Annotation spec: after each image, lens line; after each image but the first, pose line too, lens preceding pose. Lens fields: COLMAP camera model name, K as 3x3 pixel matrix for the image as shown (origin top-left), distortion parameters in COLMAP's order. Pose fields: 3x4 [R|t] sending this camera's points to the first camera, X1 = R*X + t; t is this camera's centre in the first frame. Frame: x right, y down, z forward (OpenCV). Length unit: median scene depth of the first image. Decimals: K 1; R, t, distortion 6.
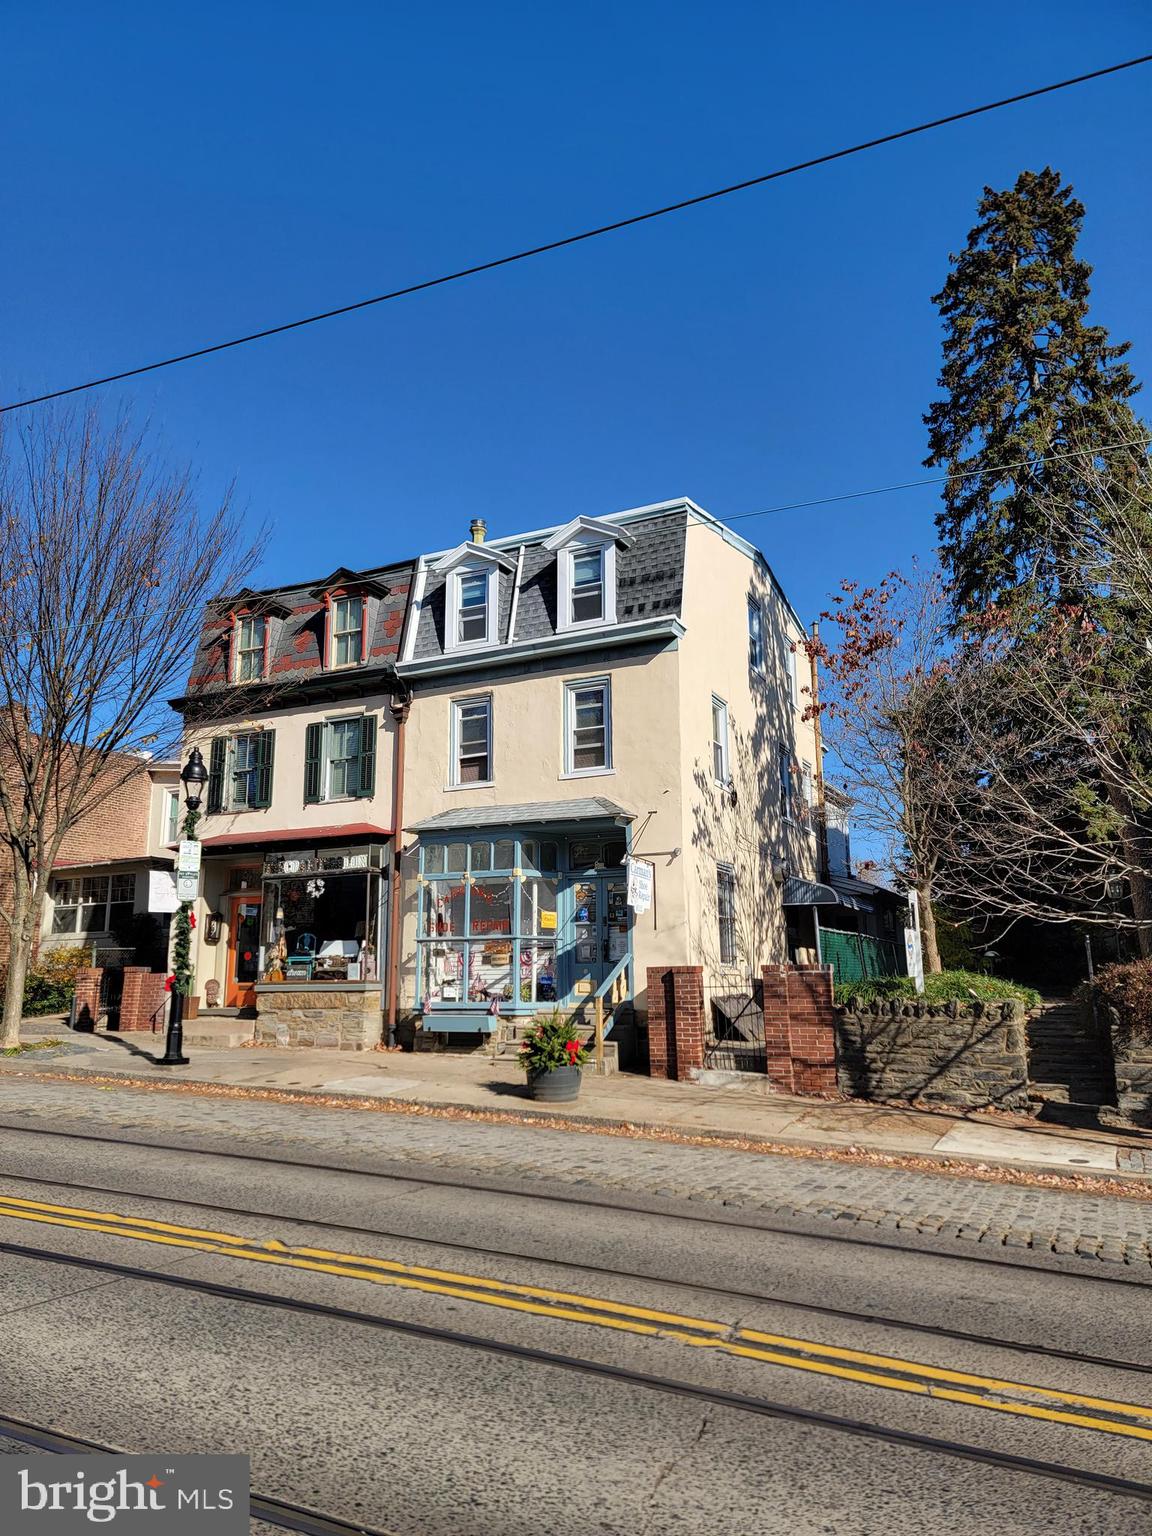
lens RADIAL K [[1051.1, 0, 558.7], [0, 1051.1, 773.4], [0, 0, 1]] dist [0.044564, -0.012286]
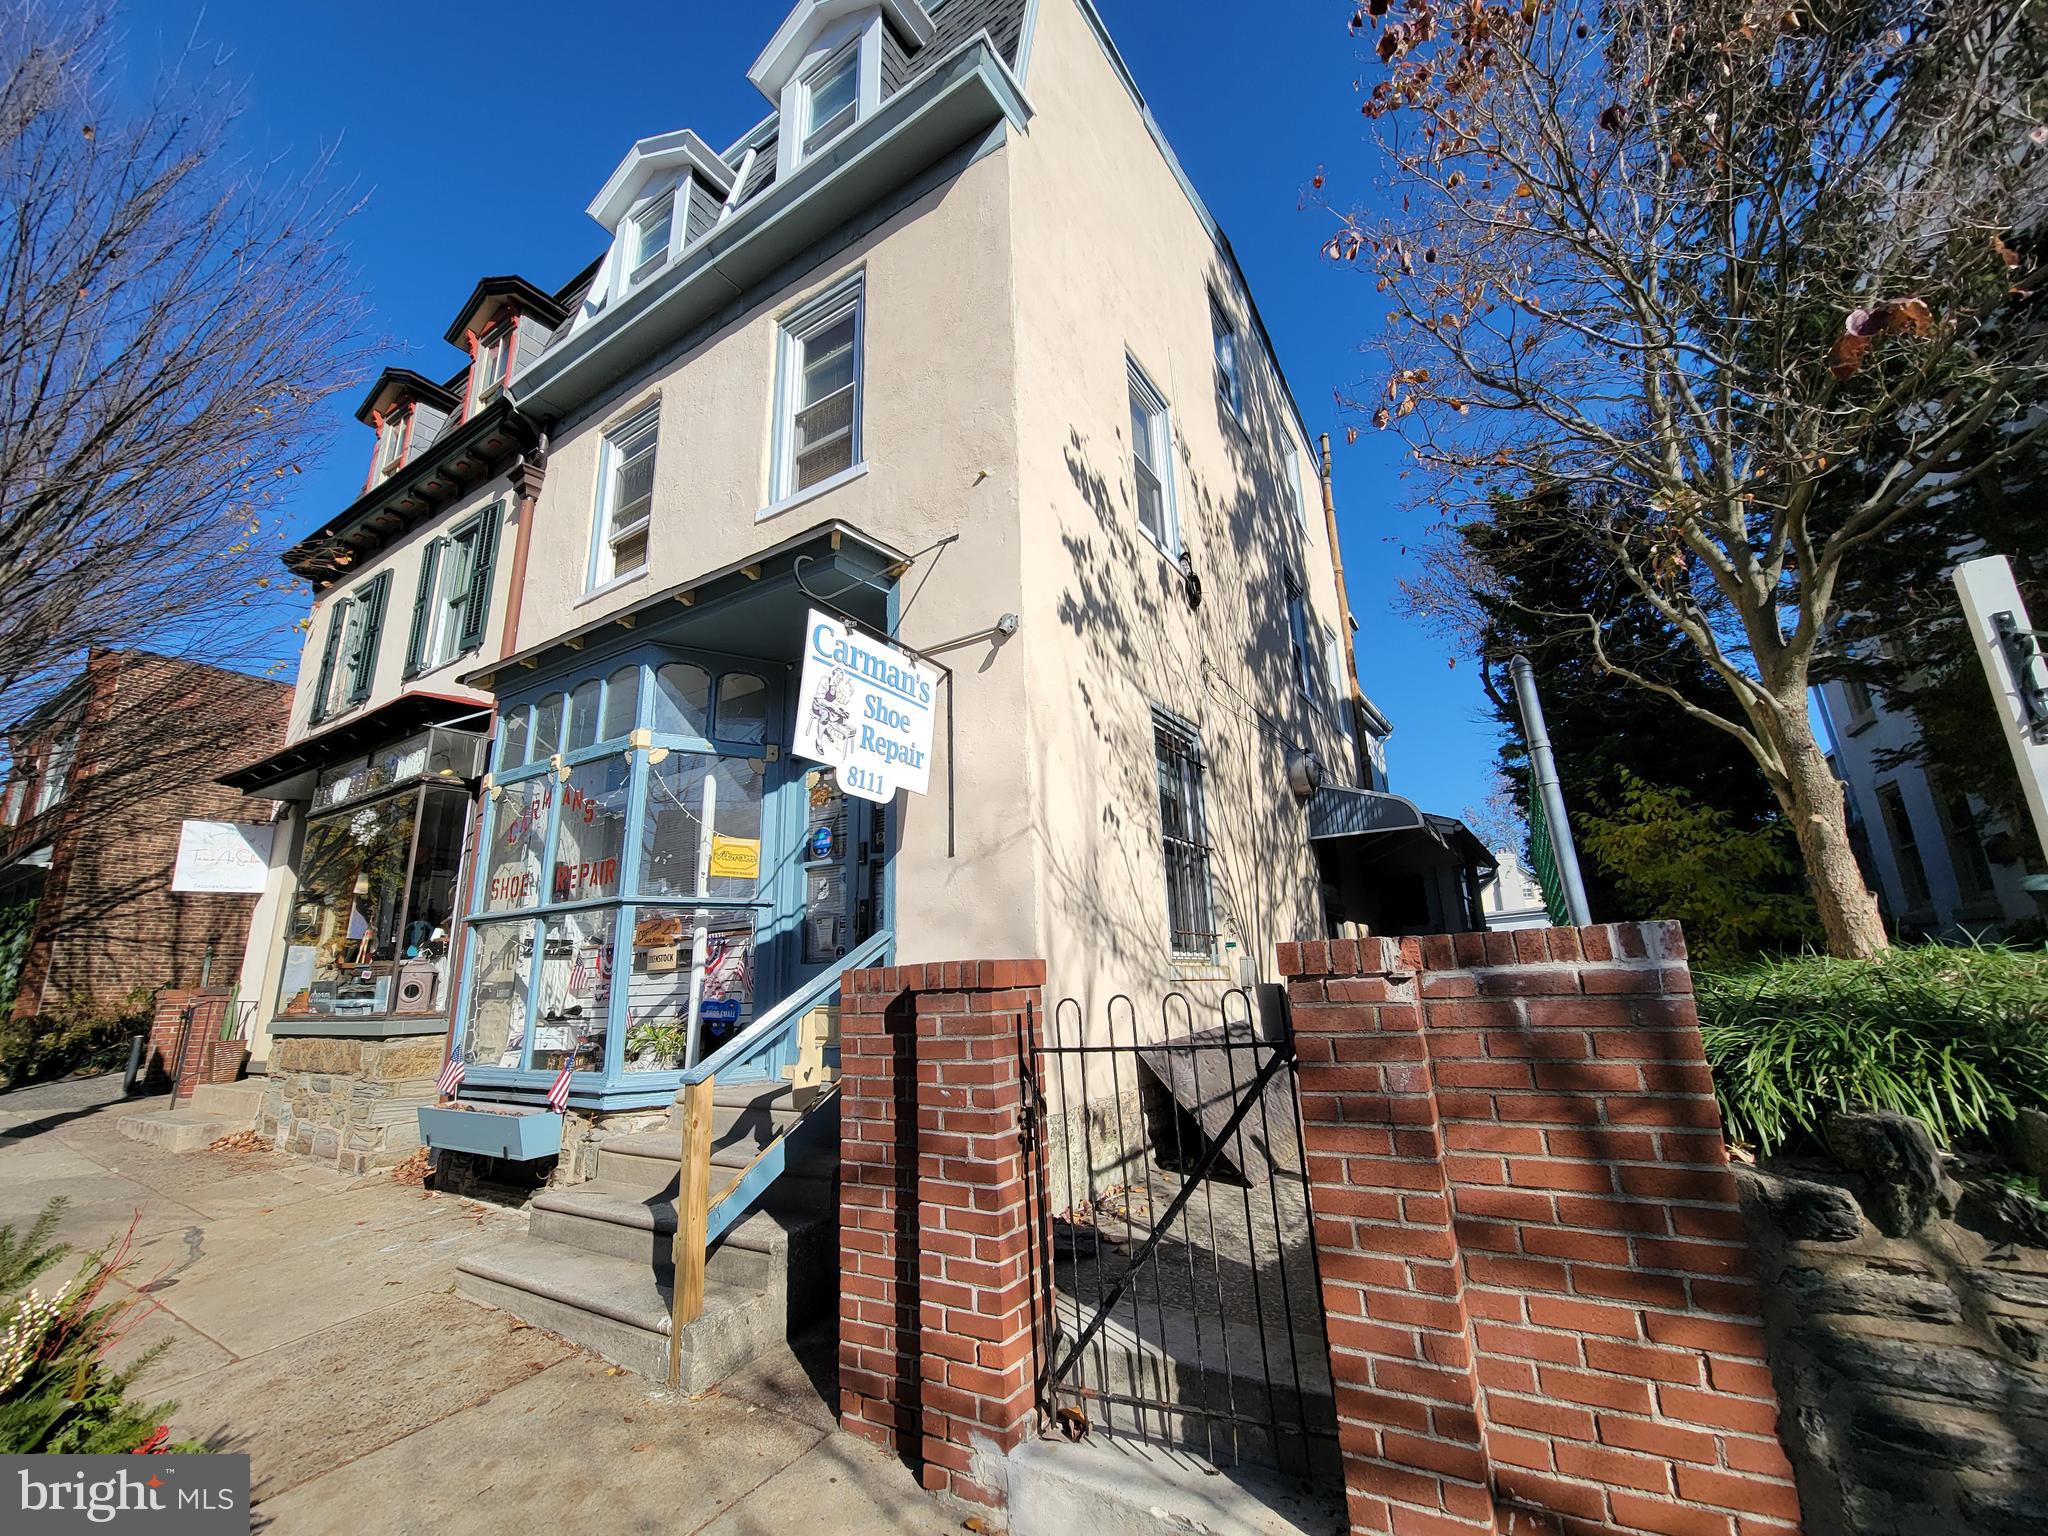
lens RADIAL K [[830.2, 0, 1023.1], [0, 830.2, 762.5], [0, 0, 1]] dist [-0.009832, 0.002296]
pose [[0.994426, -0.052543, -0.091413, 0.128785], [0.047030, 0.997001, -0.061453, 0.124314], [0.094368, 0.056811, 0.993915, 0.672636]]
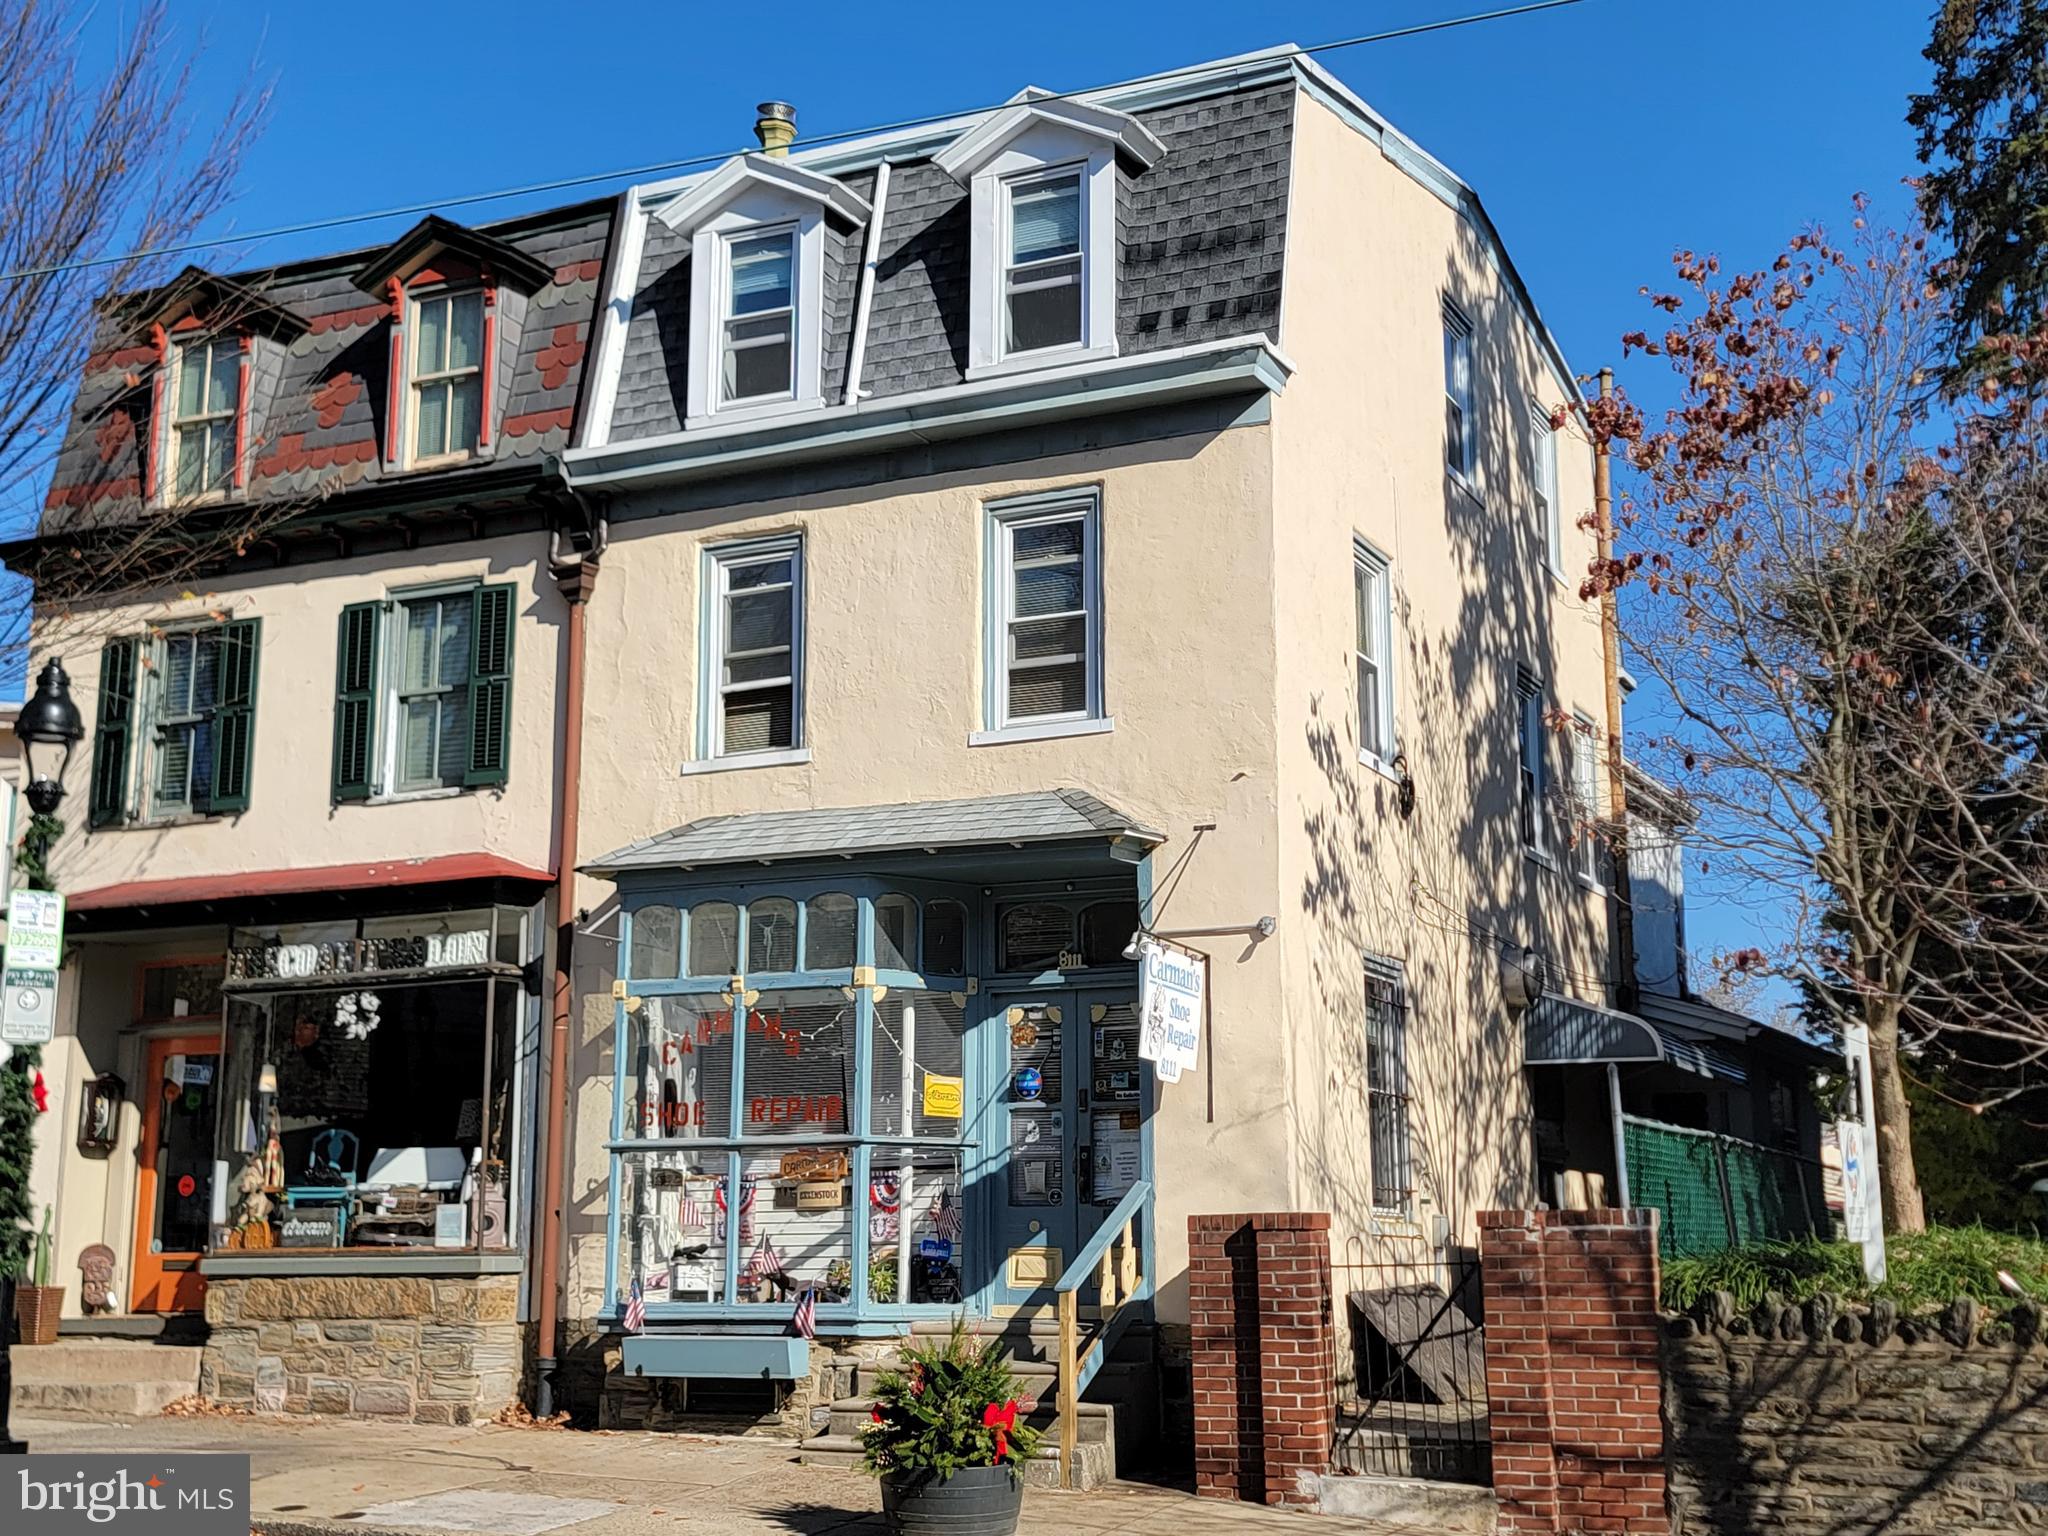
lens RADIAL K [[2533.4, 0, 1016.0], [0, 2533.4, 730.7], [0, 0, 1]] dist [0.048980, 0.000000]
pose [[0.999841, 0.007092, 0.016385, 0.001501], [-0.006938, 0.999931, -0.009477, 0.009213], [-0.016452, 0.009362, 0.999821, 0.036276]]
